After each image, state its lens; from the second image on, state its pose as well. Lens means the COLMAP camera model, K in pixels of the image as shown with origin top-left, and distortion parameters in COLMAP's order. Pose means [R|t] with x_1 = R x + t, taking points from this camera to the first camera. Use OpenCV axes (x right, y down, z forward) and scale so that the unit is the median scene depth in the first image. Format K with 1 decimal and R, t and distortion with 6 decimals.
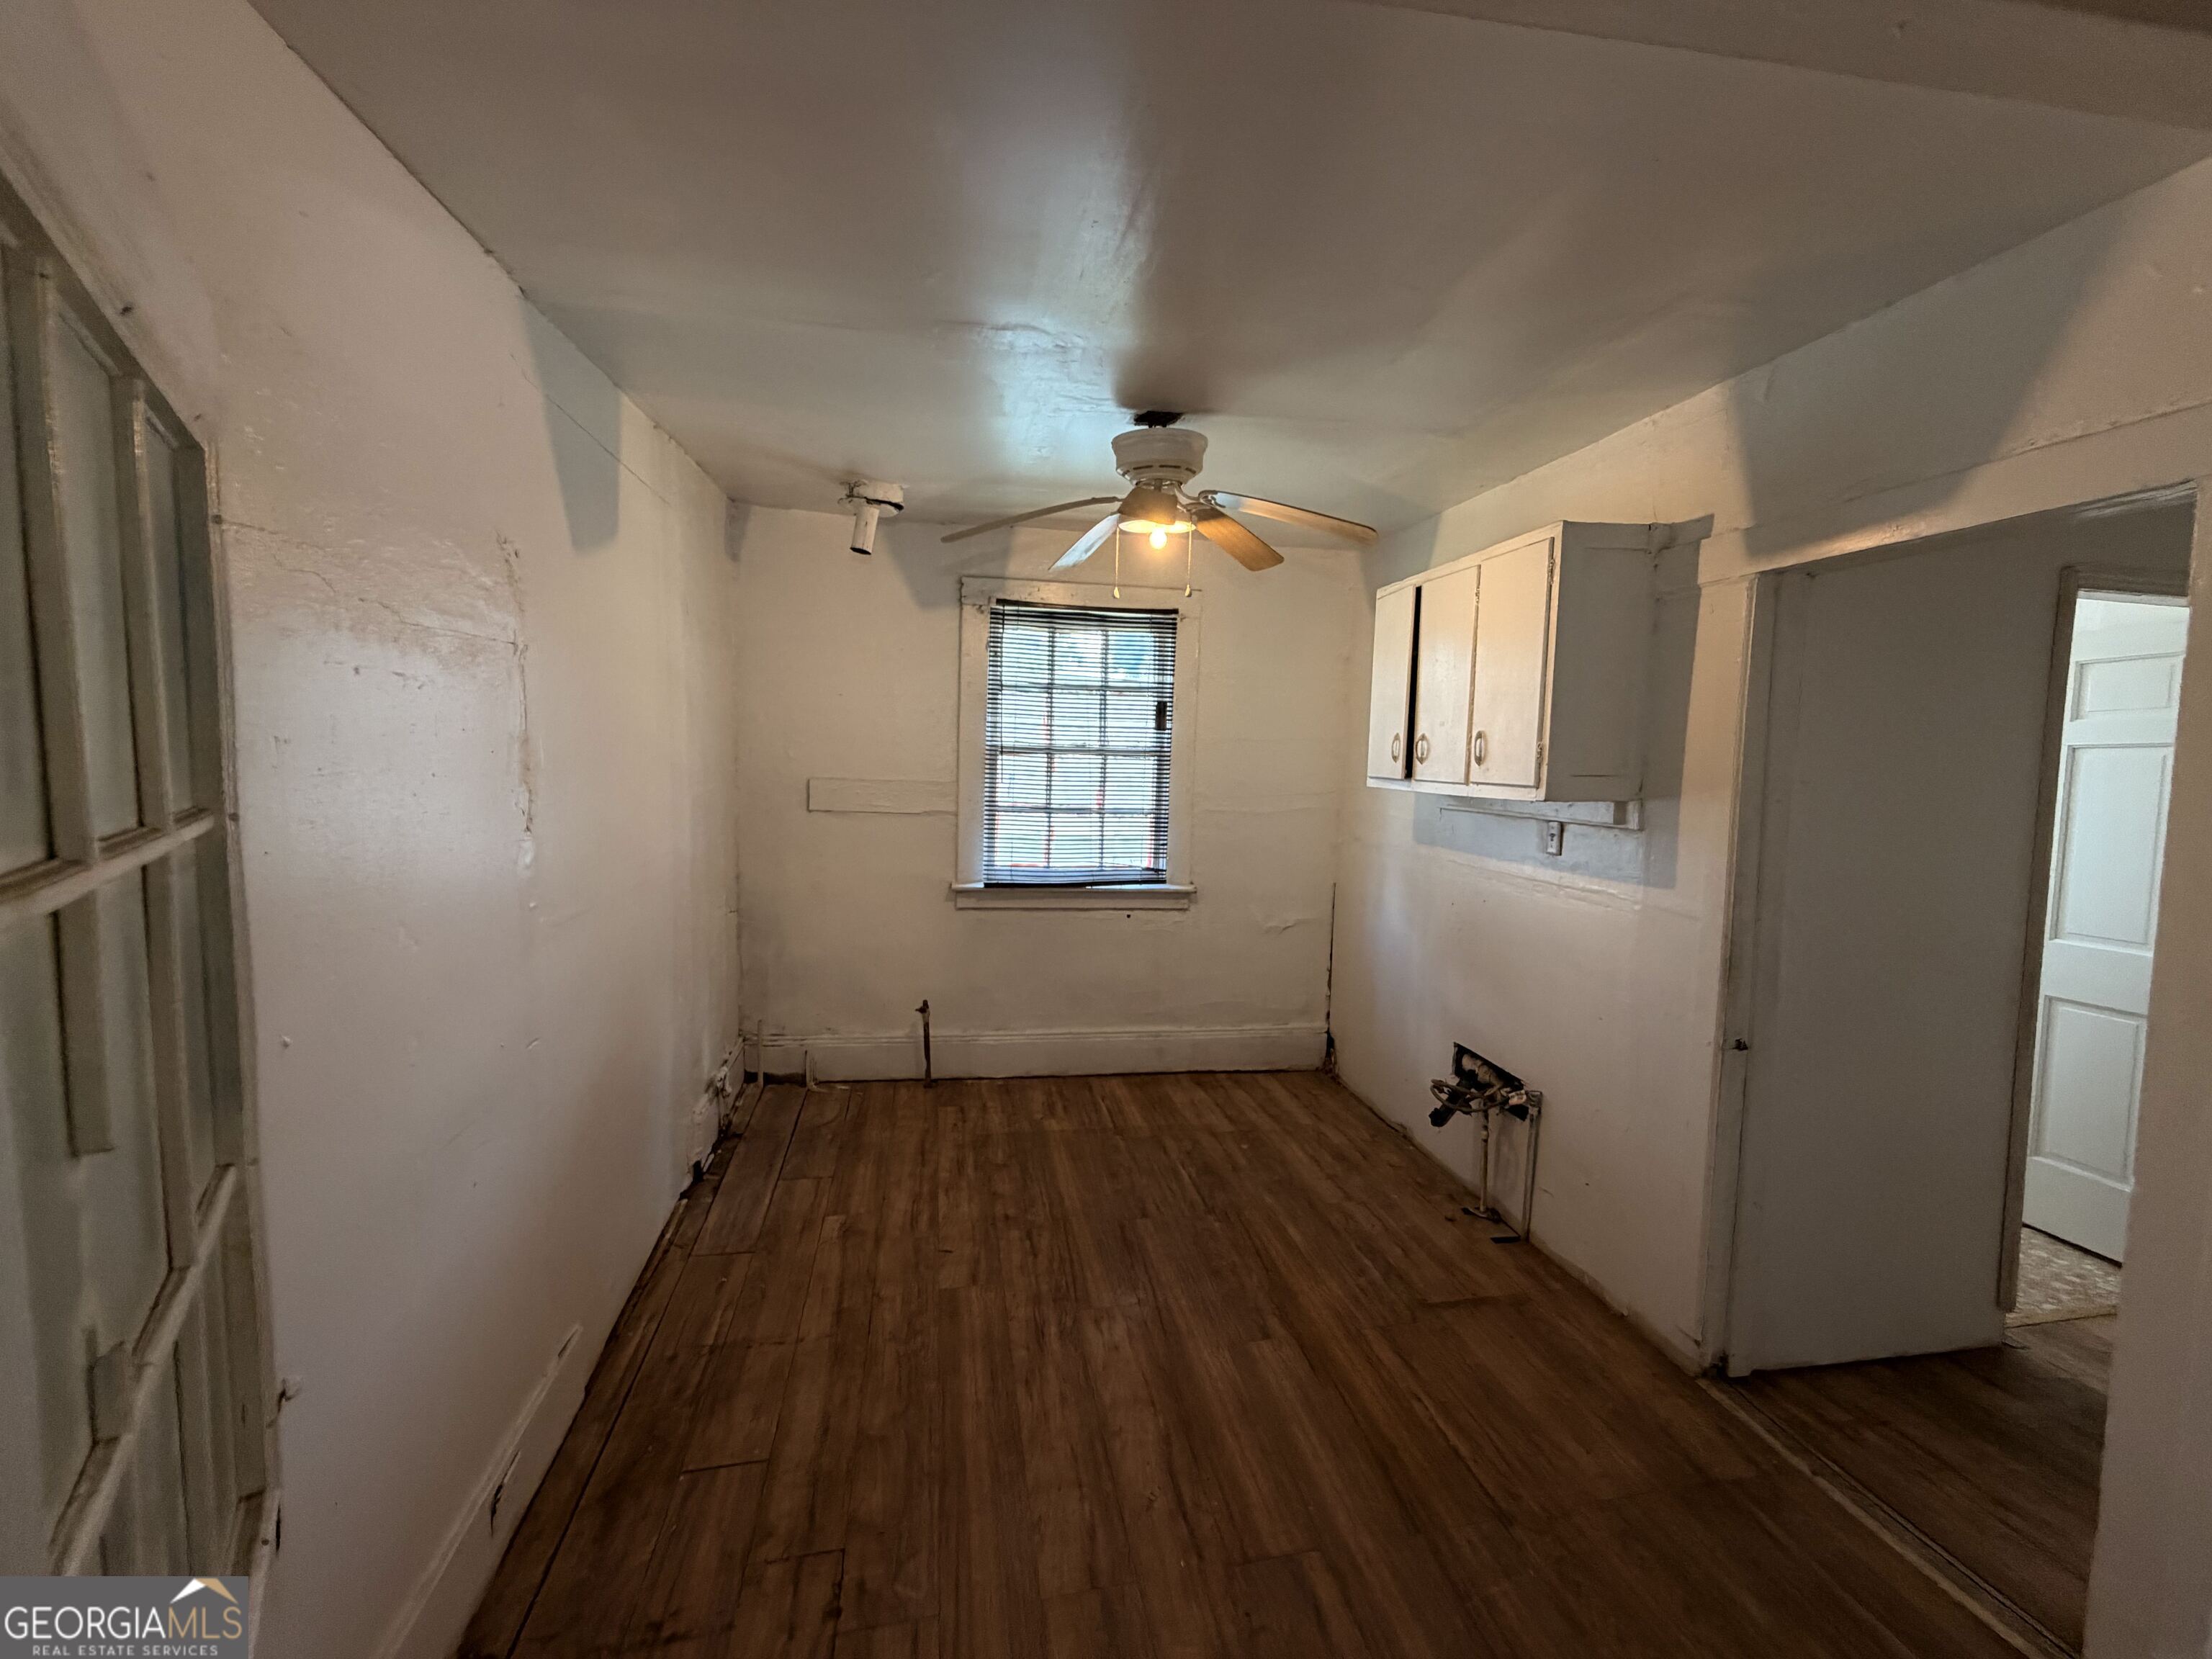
lens RADIAL K [[882.0, 0, 1098.7], [0, 882.0, 821.4], [0, 0, 1]] dist [0.000571, 0.000036]
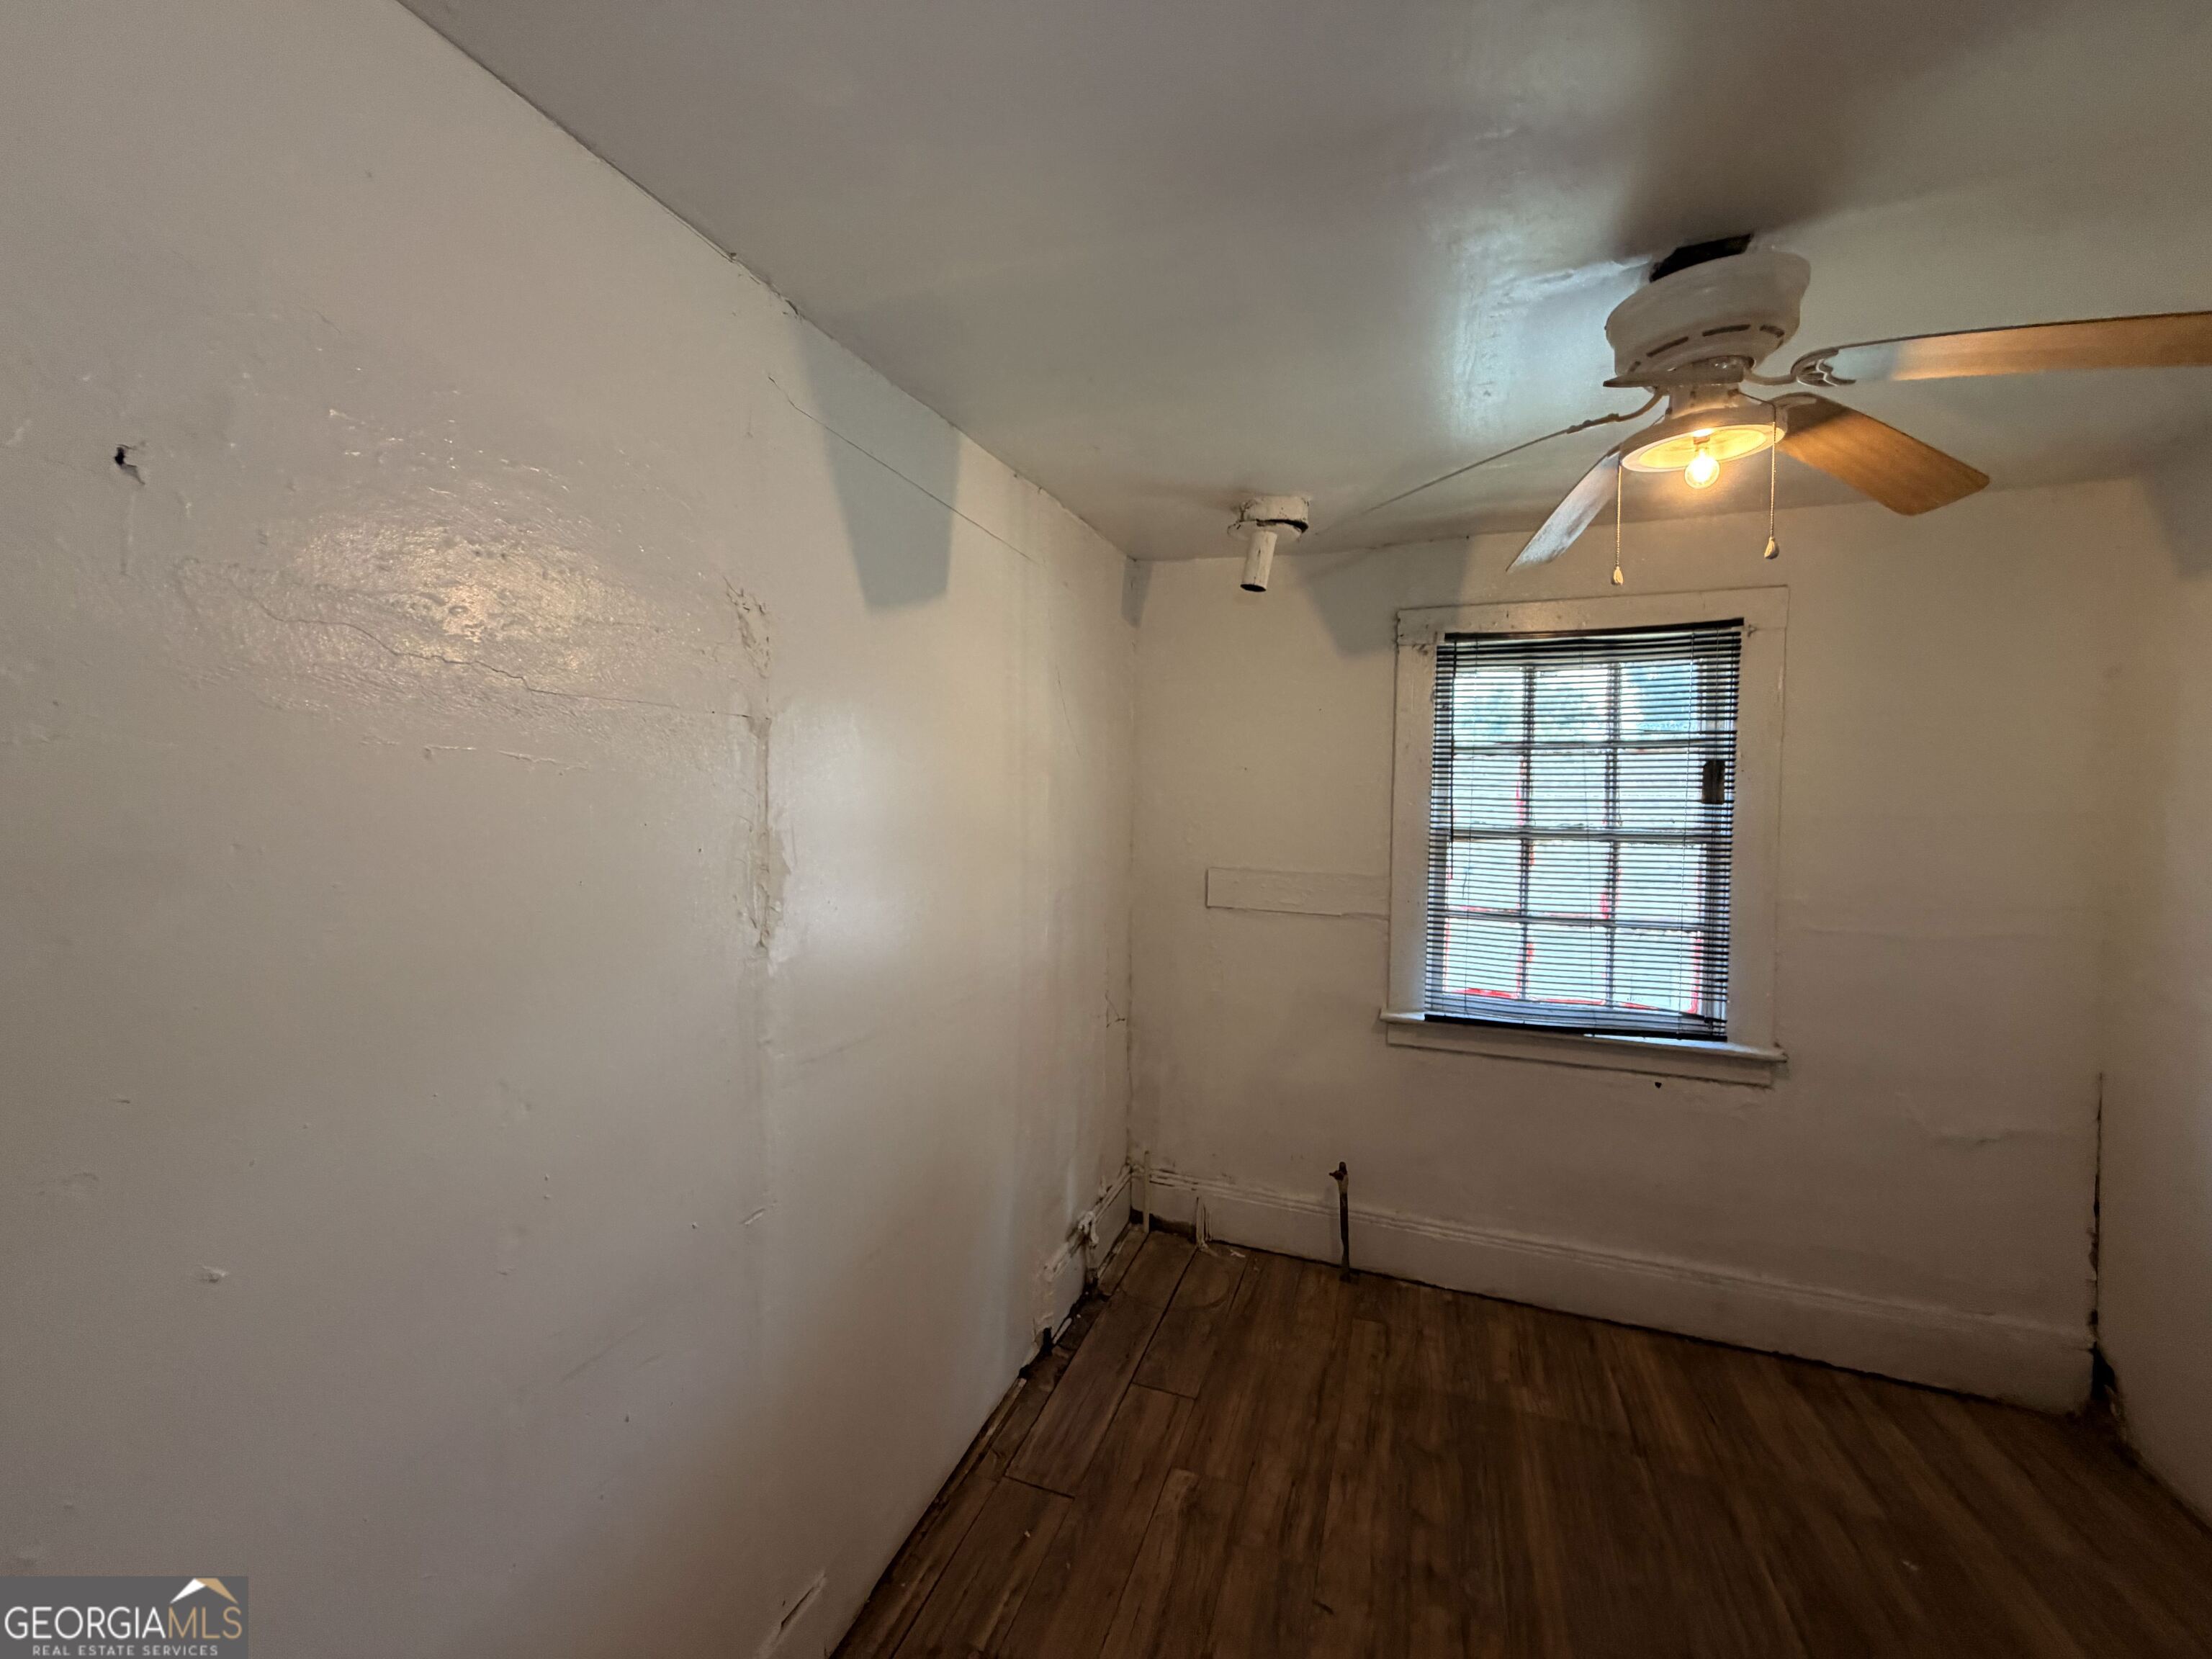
lens RADIAL K [[882.0, 0, 1102.4], [0, 882.0, 824.9], [0, 0, 1]] dist [0.000571, 0.000036]
pose [[0.859467, -0.006157, -0.511153, 0.016502], [-0.035602, 0.996778, -0.071869, -0.026468], [0.509949, 0.079967, 0.856479, 0.228124]]
